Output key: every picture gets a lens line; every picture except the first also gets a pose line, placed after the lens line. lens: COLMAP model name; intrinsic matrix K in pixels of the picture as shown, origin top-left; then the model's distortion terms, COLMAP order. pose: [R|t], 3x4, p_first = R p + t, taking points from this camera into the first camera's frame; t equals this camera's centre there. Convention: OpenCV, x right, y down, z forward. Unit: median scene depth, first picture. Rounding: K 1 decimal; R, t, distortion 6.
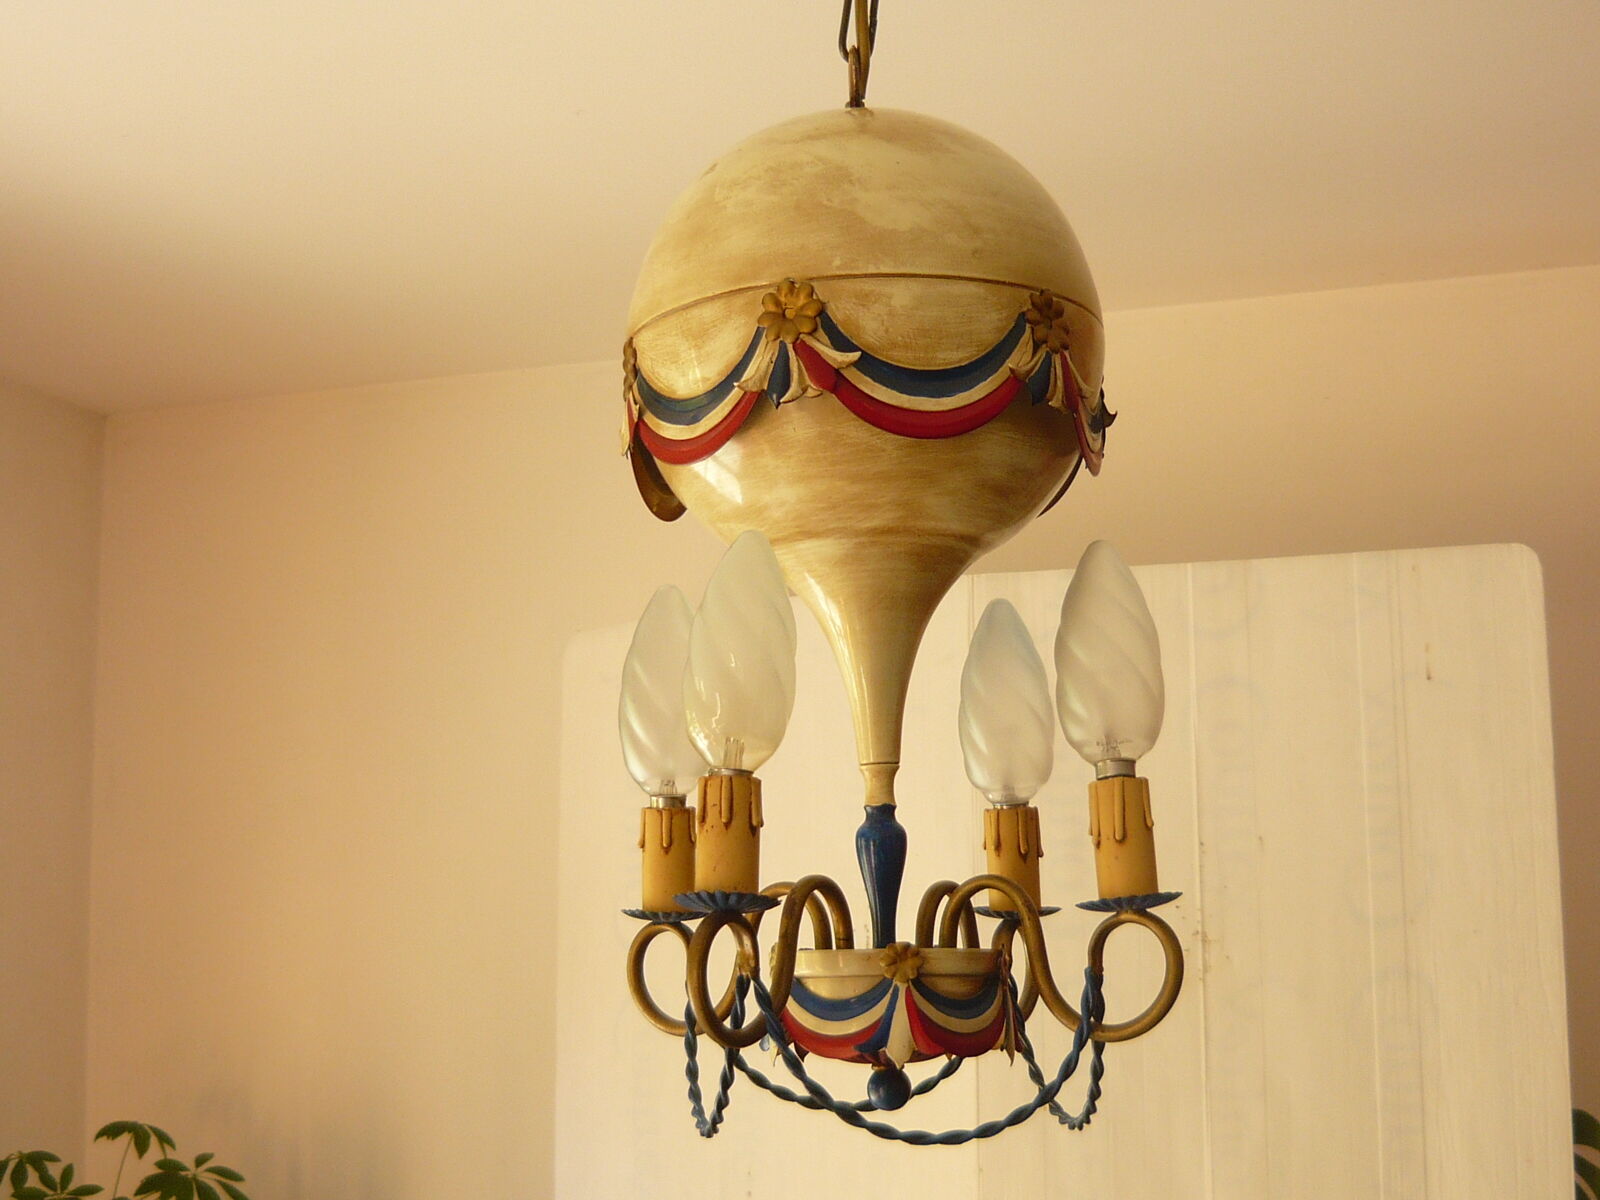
lens RADIAL K [[2350.5, 0, 800.0], [0, 2350.5, 600.0], [0, 0, 1]] dist [-0.200130, 0.925252]
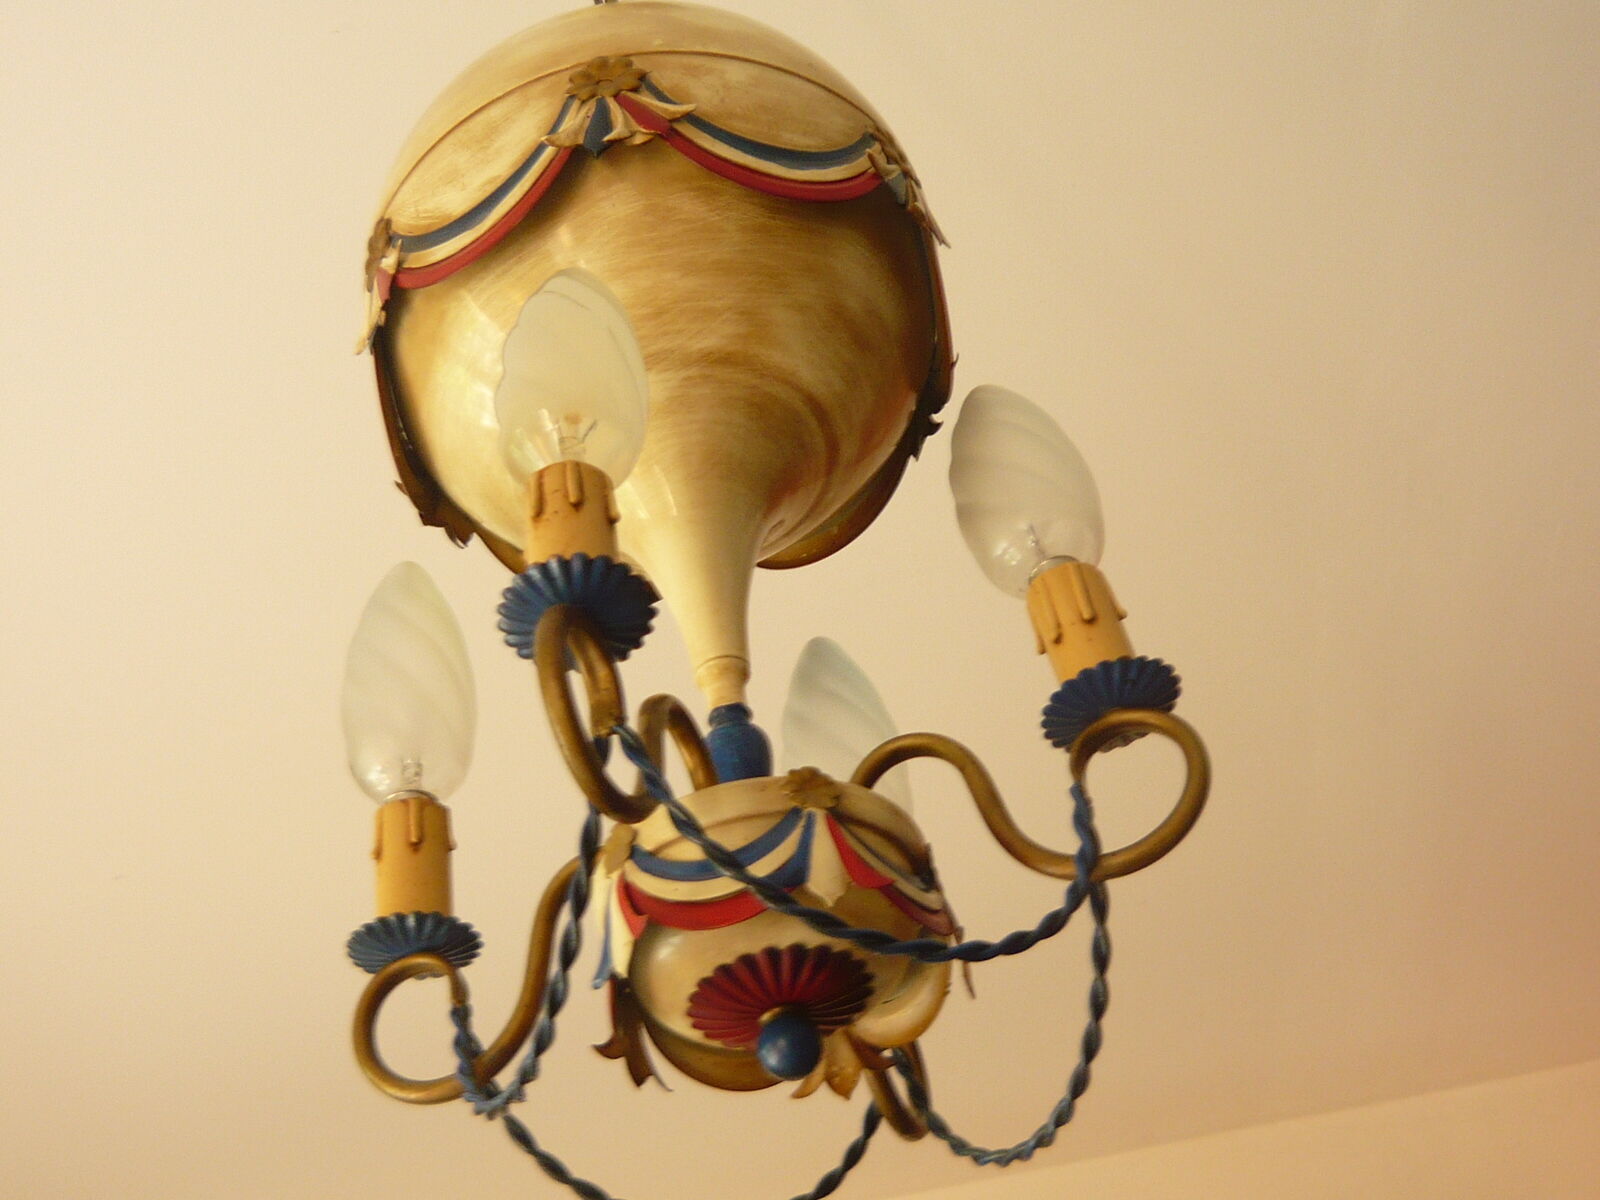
lens RADIAL K [[2350.5, 0, 800.0], [0, 2350.5, 600.0], [0, 0, 1]] dist [-0.200130, 0.925252]
pose [[0.971993, 0.033281, 0.232643, -0.120953], [0.098428, 0.841266, -0.531586, 0.469170], [-0.213406, 0.539596, 0.814428, 0.403631]]
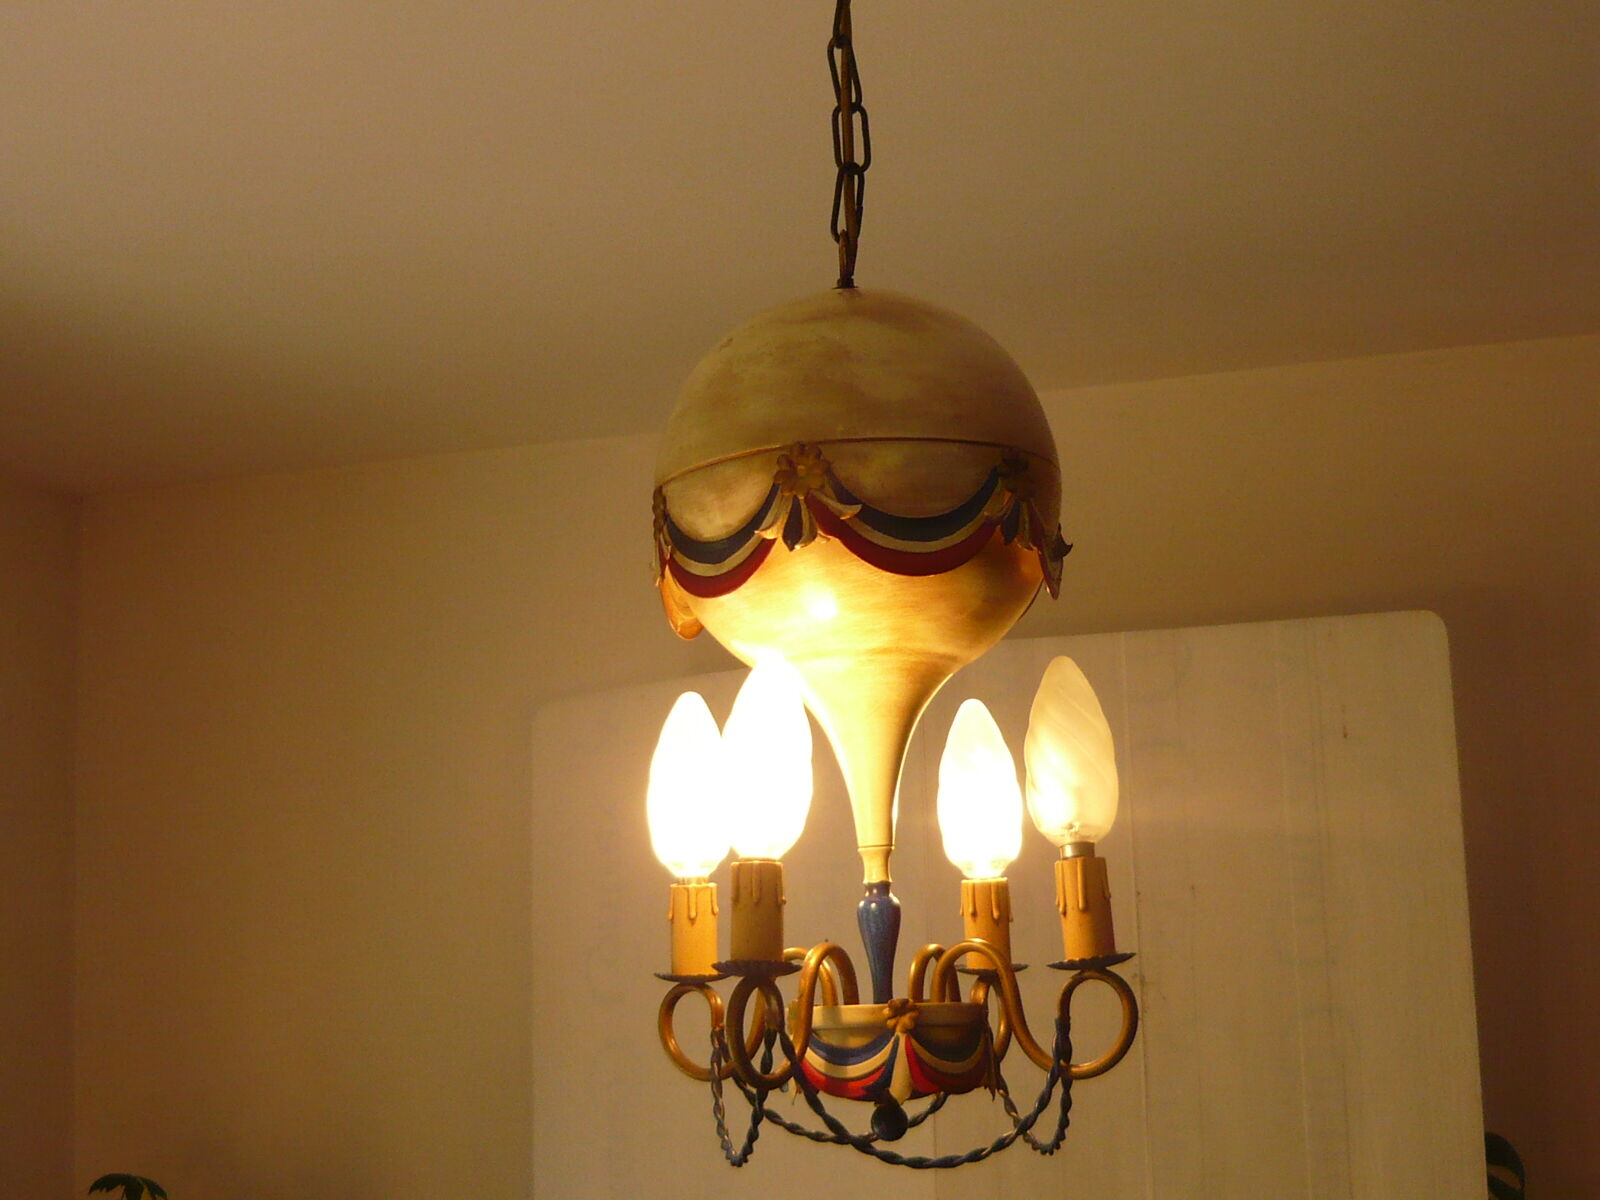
lens RADIAL K [[2350.5, 0, 800.0], [0, 2350.5, 600.0], [0, 0, 1]] dist [-0.200130, 0.925252]
pose [[0.999398, -0.012086, 0.032518, -0.043550], [0.012665, 0.999763, -0.017684, -0.035481], [-0.032297, 0.018085, 0.999315, -0.186809]]
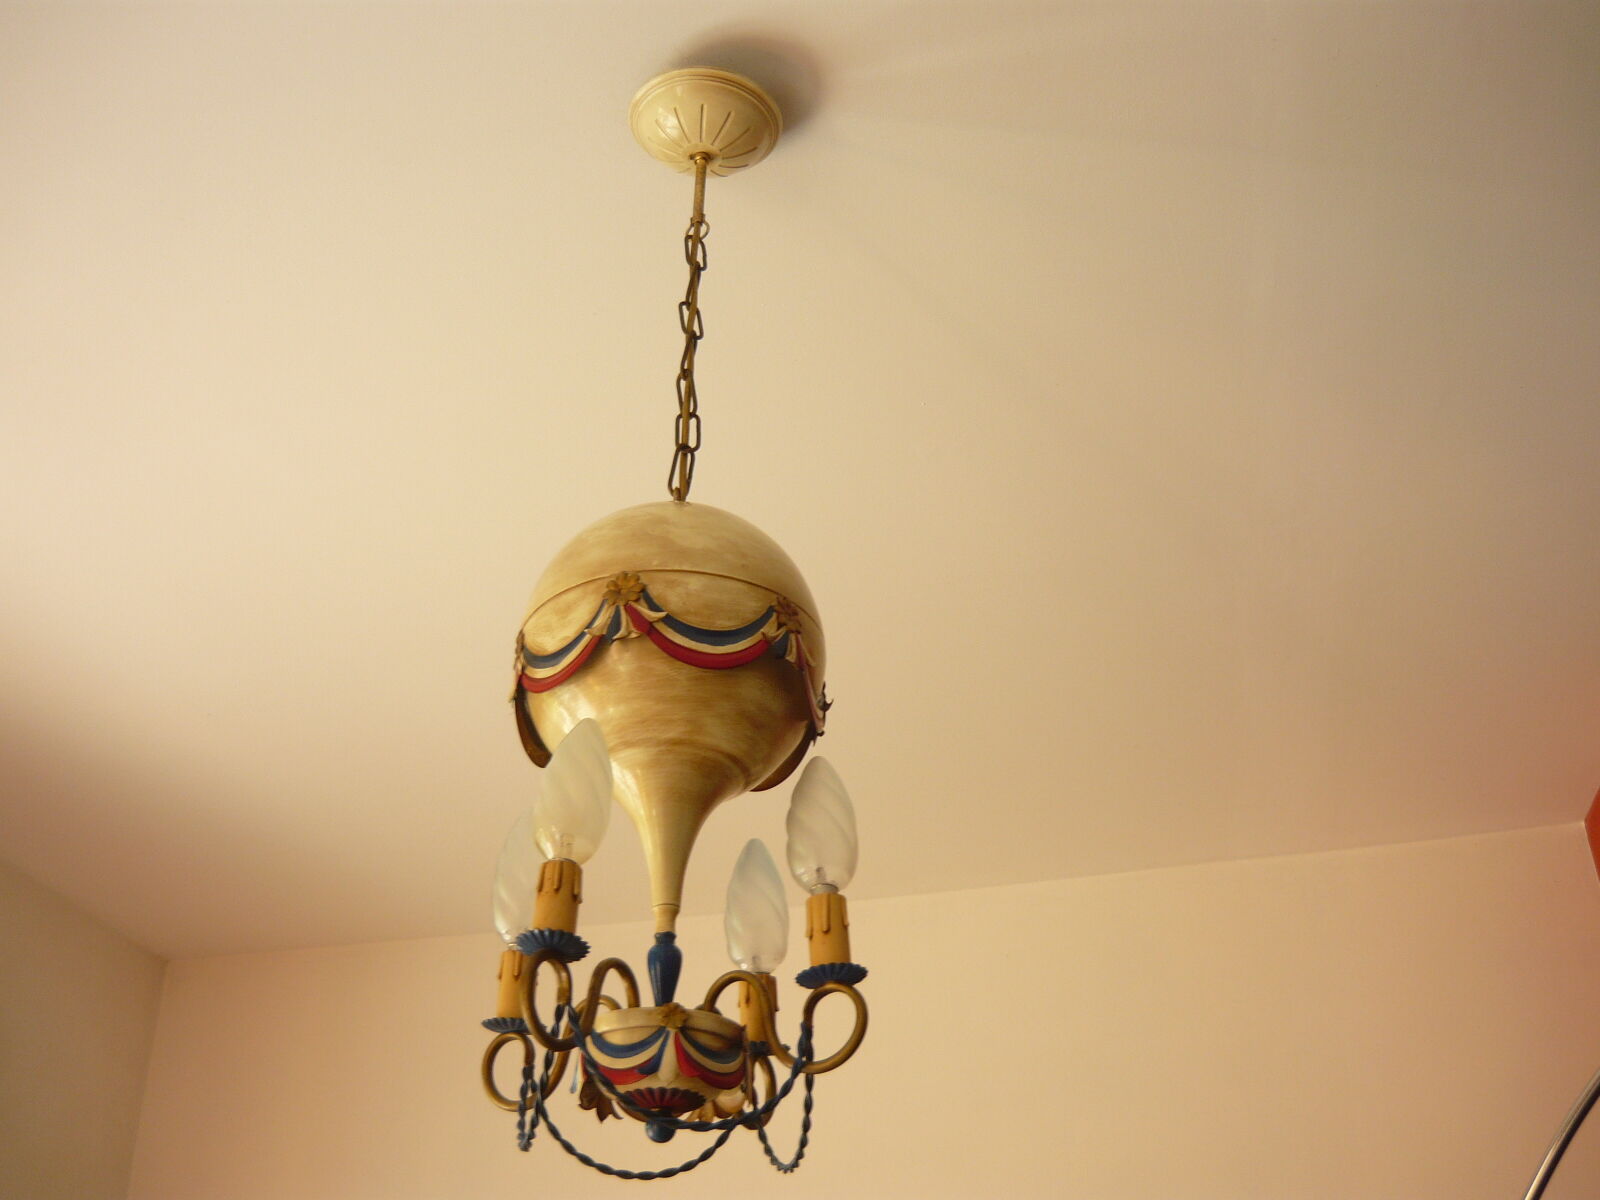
lens RADIAL K [[1574.3, 0, 800.0], [0, 1574.3, 600.0], [0, 0, 1]] dist [-0.125805, -0.003153]
pose [[0.995510, 0.057940, 0.074854, 0.034380], [-0.024711, 0.922436, -0.385360, 0.281892], [-0.091376, 0.381779, 0.919725, 0.019829]]
